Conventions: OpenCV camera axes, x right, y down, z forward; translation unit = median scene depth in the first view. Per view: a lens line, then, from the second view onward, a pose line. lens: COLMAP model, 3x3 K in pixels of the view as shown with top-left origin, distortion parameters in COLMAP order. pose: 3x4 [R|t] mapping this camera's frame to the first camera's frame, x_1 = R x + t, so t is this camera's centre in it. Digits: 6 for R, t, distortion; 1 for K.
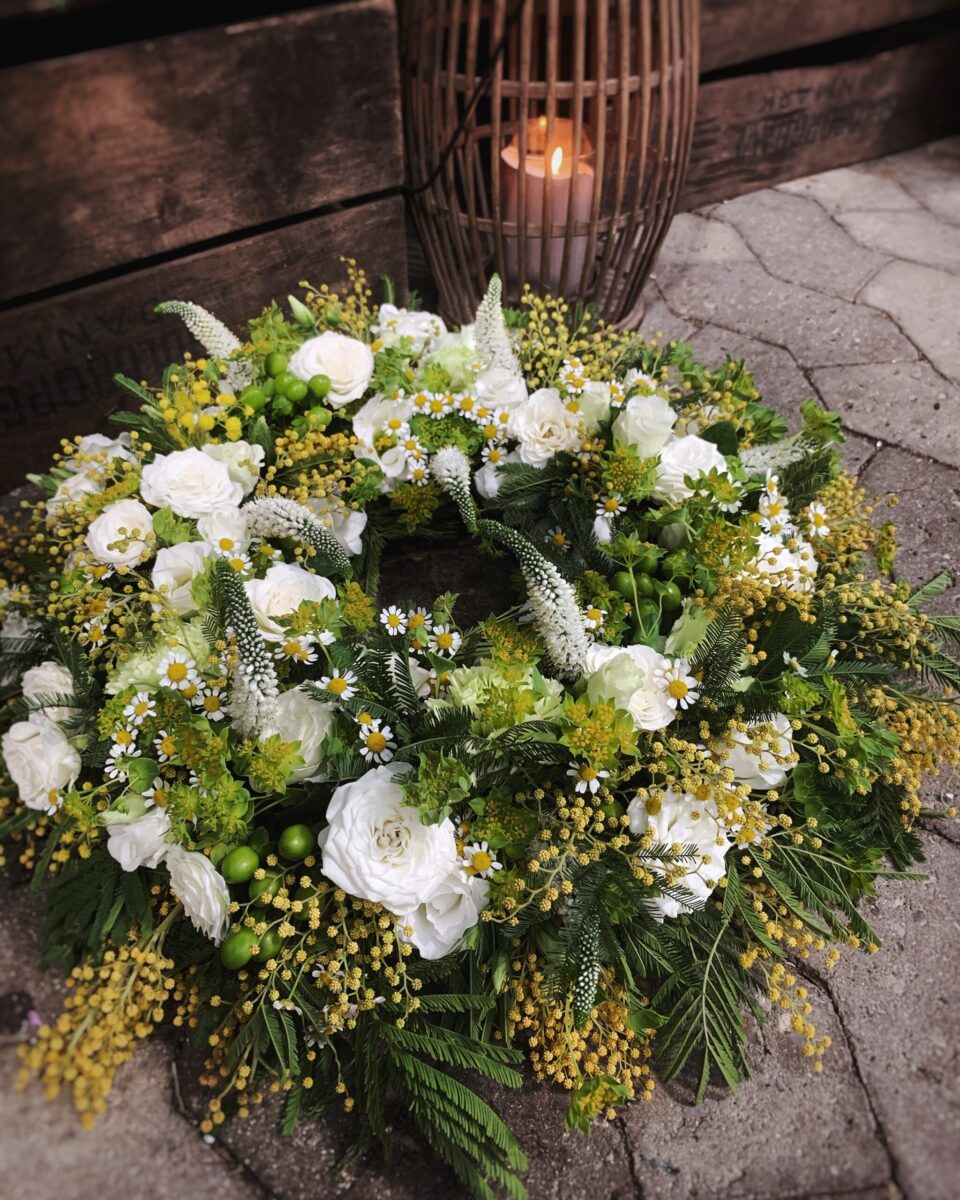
lens RADIAL K [[971.4, 0, 482.8], [0, 971.4, 599.3], [0, 0, 1]] dist [0.021610, -0.020470]
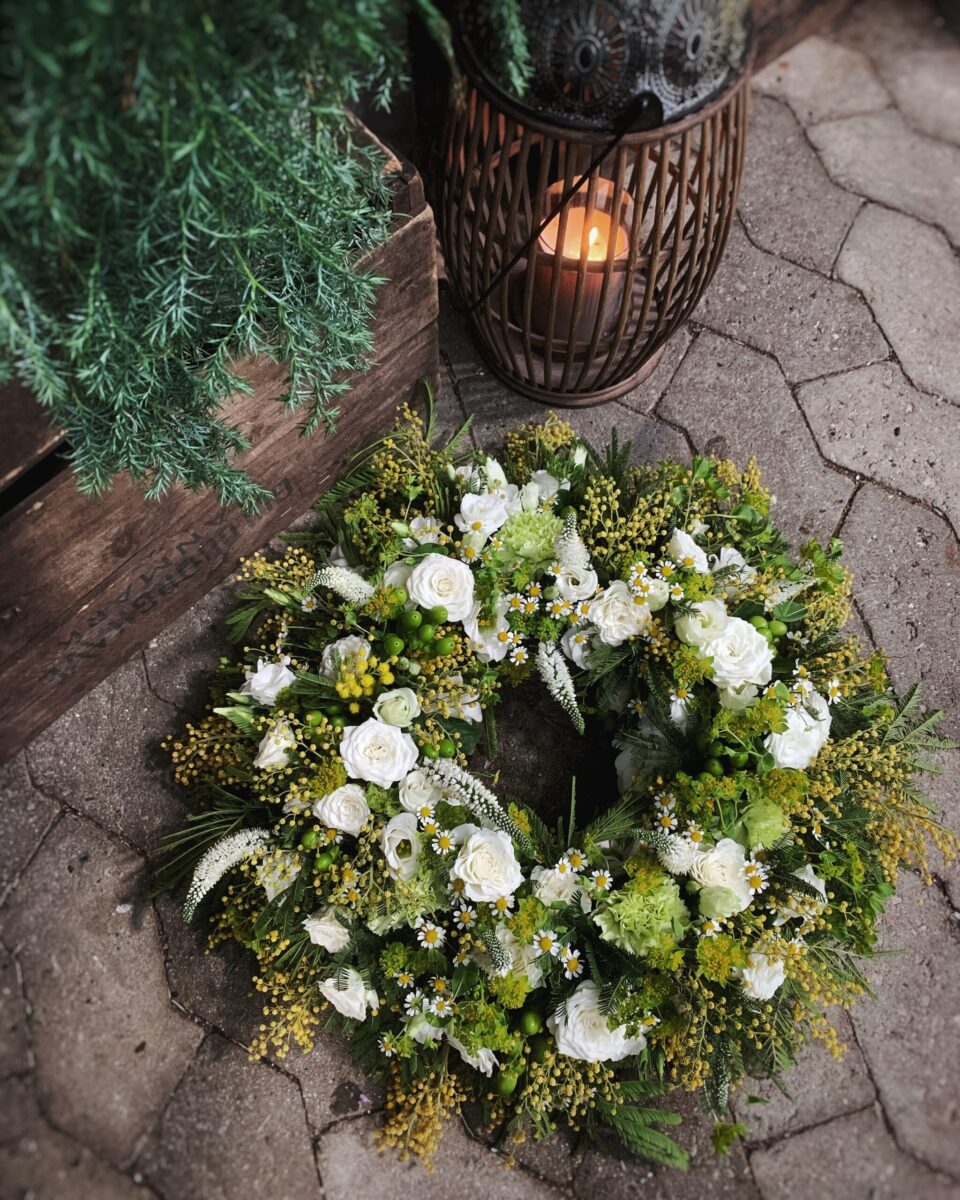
lens RADIAL K [[971.4, 0, 479.0], [0, 971.4, 600.8], [0, 0, 1]] dist [0.021610, -0.020470]
pose [[0.986393, -0.152688, 0.060954, -0.157736], [0.113160, 0.899502, 0.422008, -0.625151], [-0.119264, -0.409368, 0.904541, -0.091781]]
